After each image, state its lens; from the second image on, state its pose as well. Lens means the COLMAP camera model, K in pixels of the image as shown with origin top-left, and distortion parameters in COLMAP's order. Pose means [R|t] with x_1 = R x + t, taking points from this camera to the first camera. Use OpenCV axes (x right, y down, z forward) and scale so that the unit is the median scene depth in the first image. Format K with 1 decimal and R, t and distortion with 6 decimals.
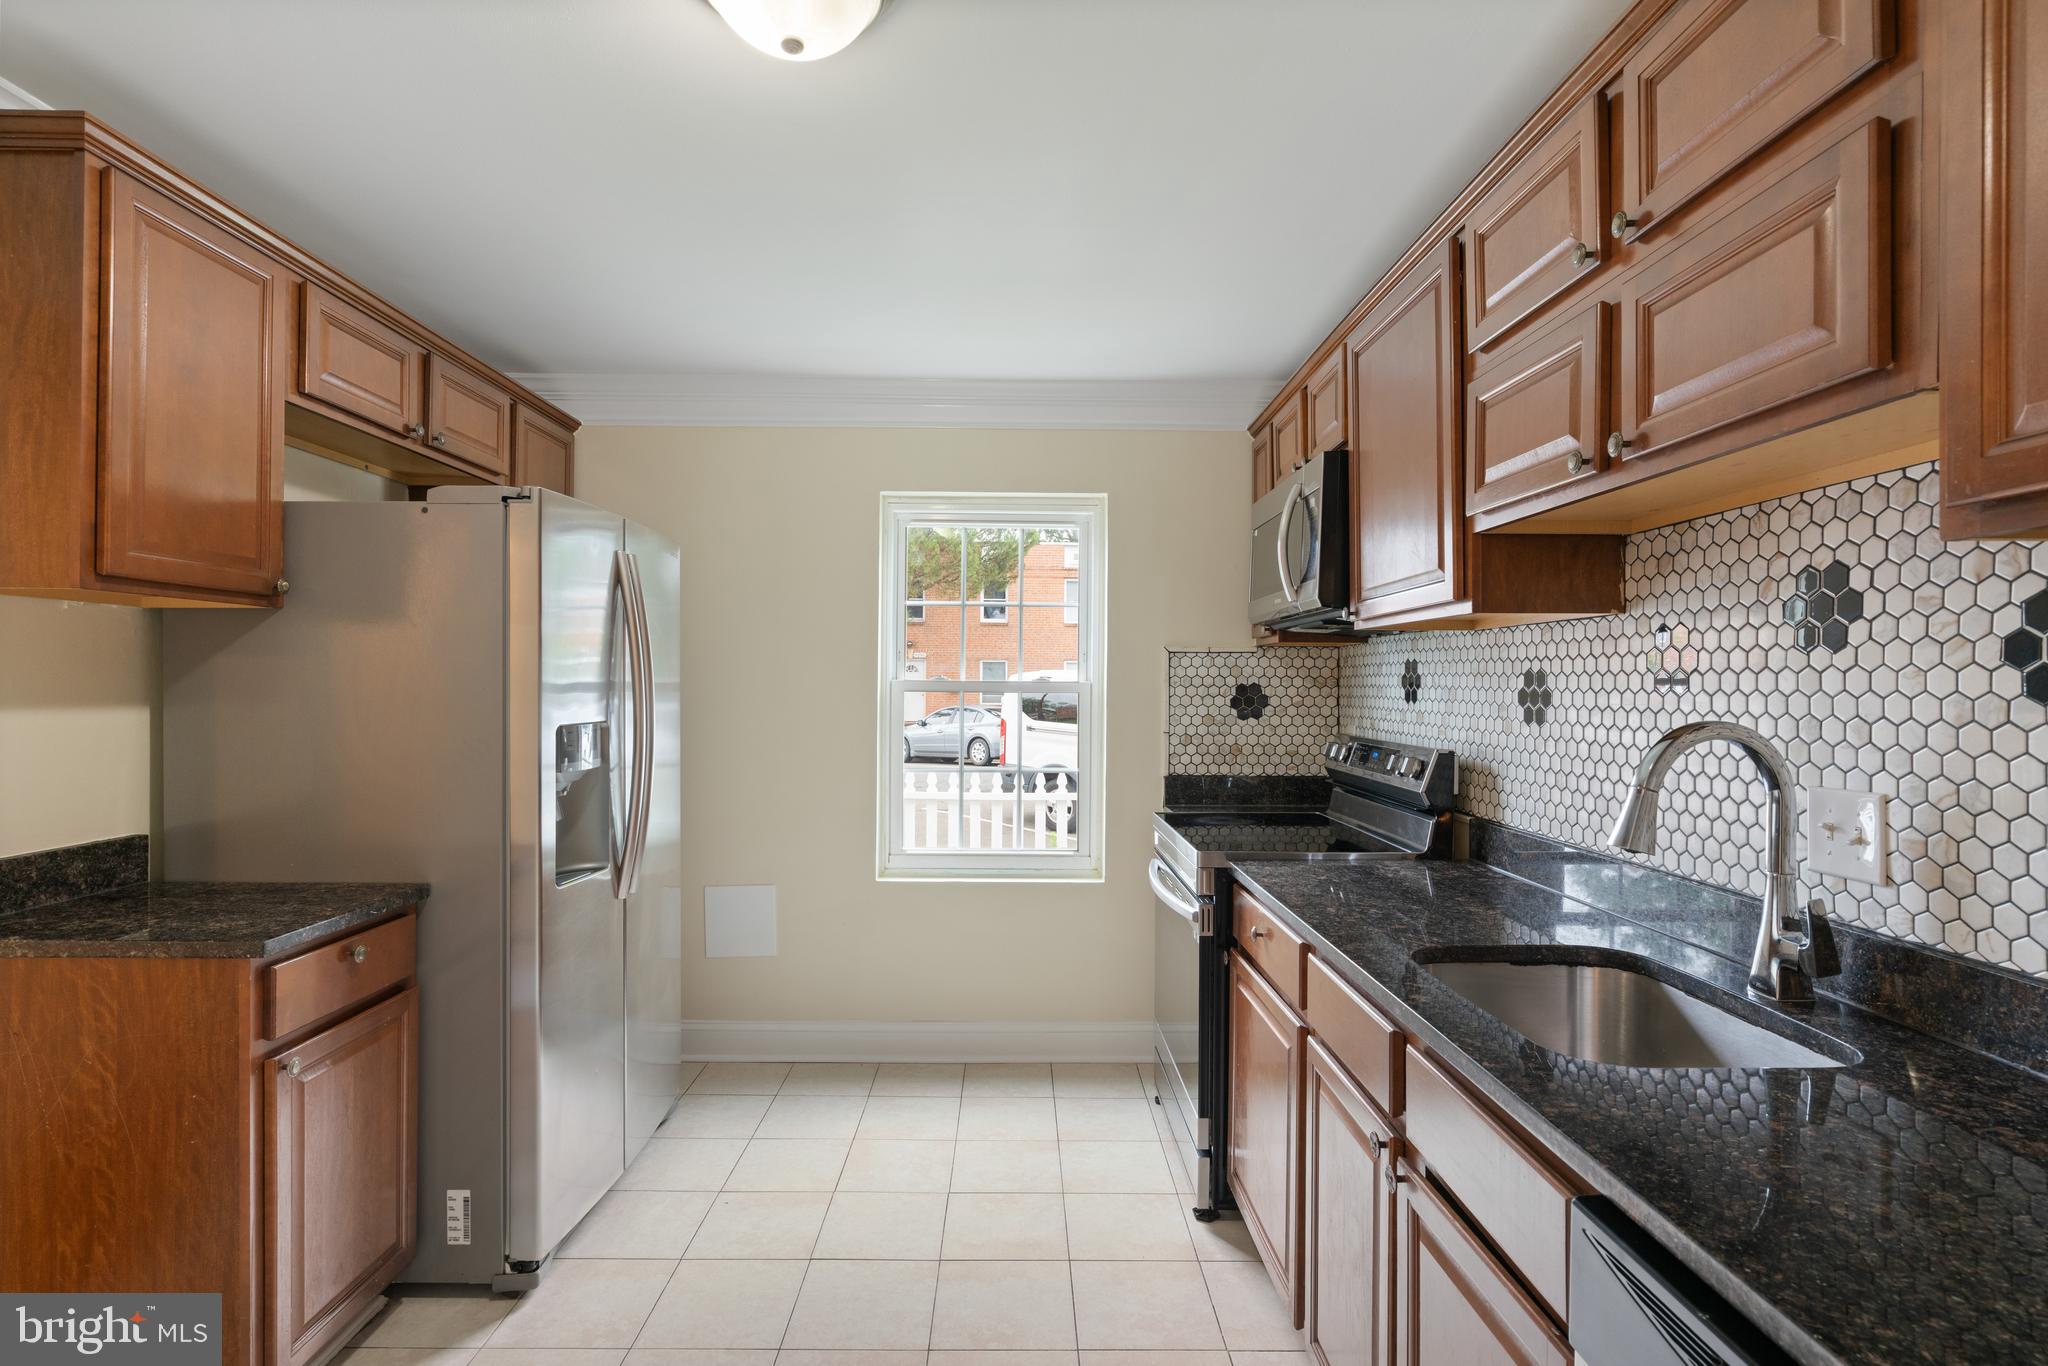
lens RADIAL K [[974.5, 0, 1024.0], [0, 974.5, 683.0], [0, 0, 1]] dist [0.001507, 0.000212]
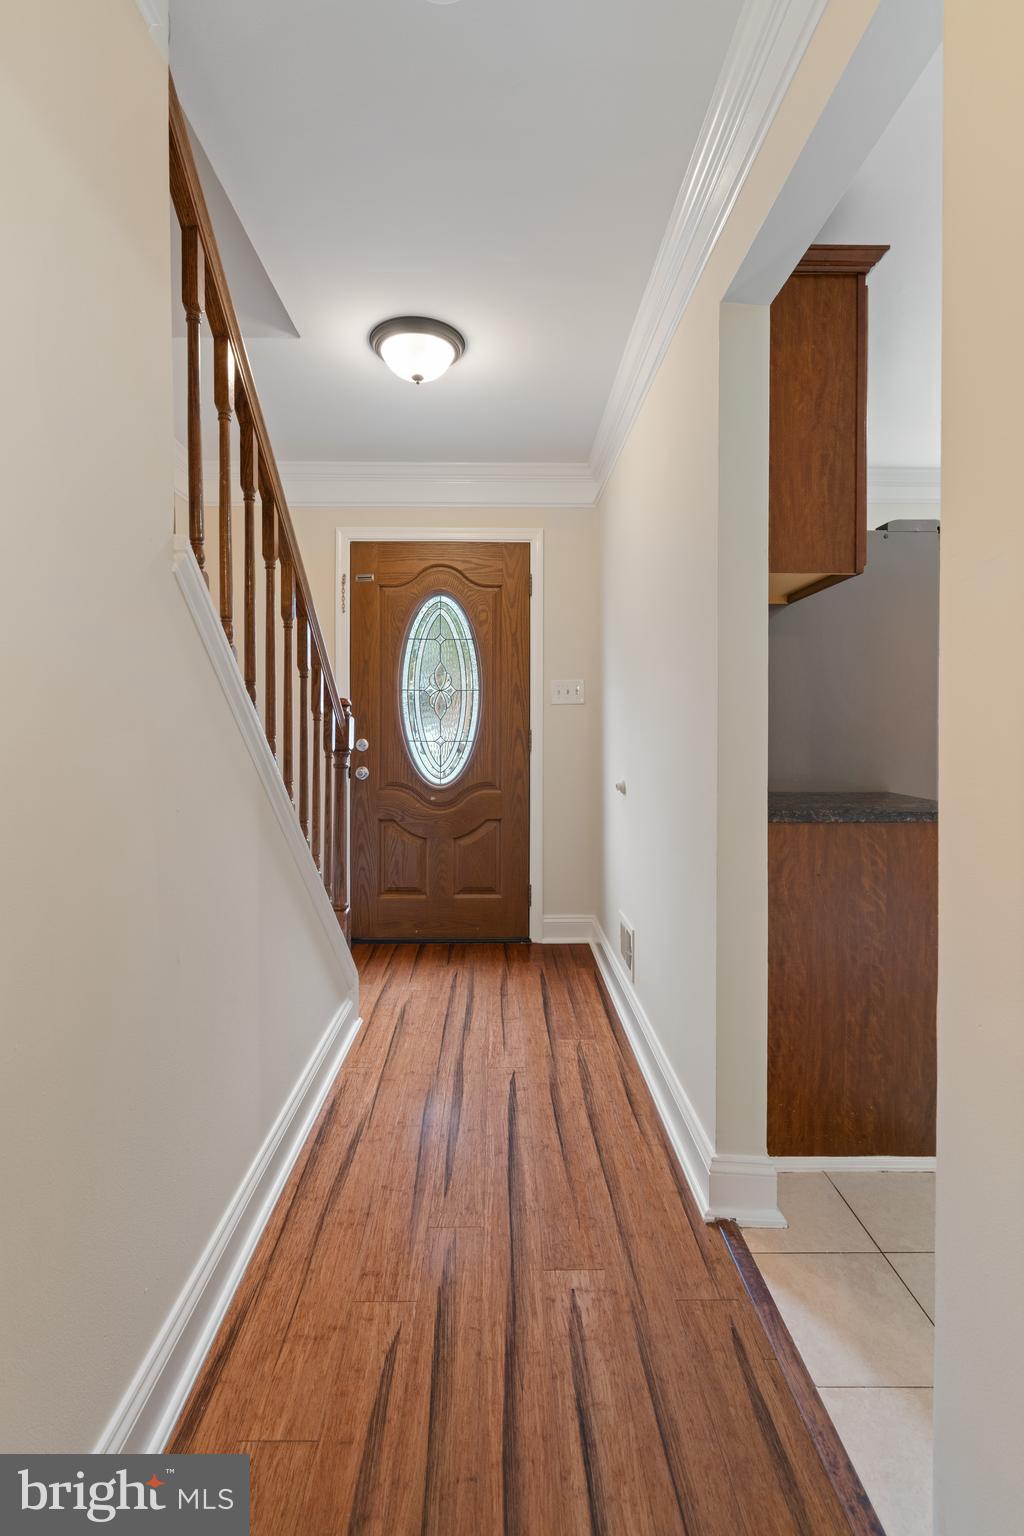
lens RADIAL K [[706.1, 0, 508.0], [0, 706.1, 739.8], [0, 0, 1]] dist [-0.003515, -0.000714]
pose [[0.999945, -0.009747, -0.003915, -1.496303], [0.009805, 0.999840, 0.014952, 0.133181], [0.003768, -0.014990, 0.999881, -0.070716]]
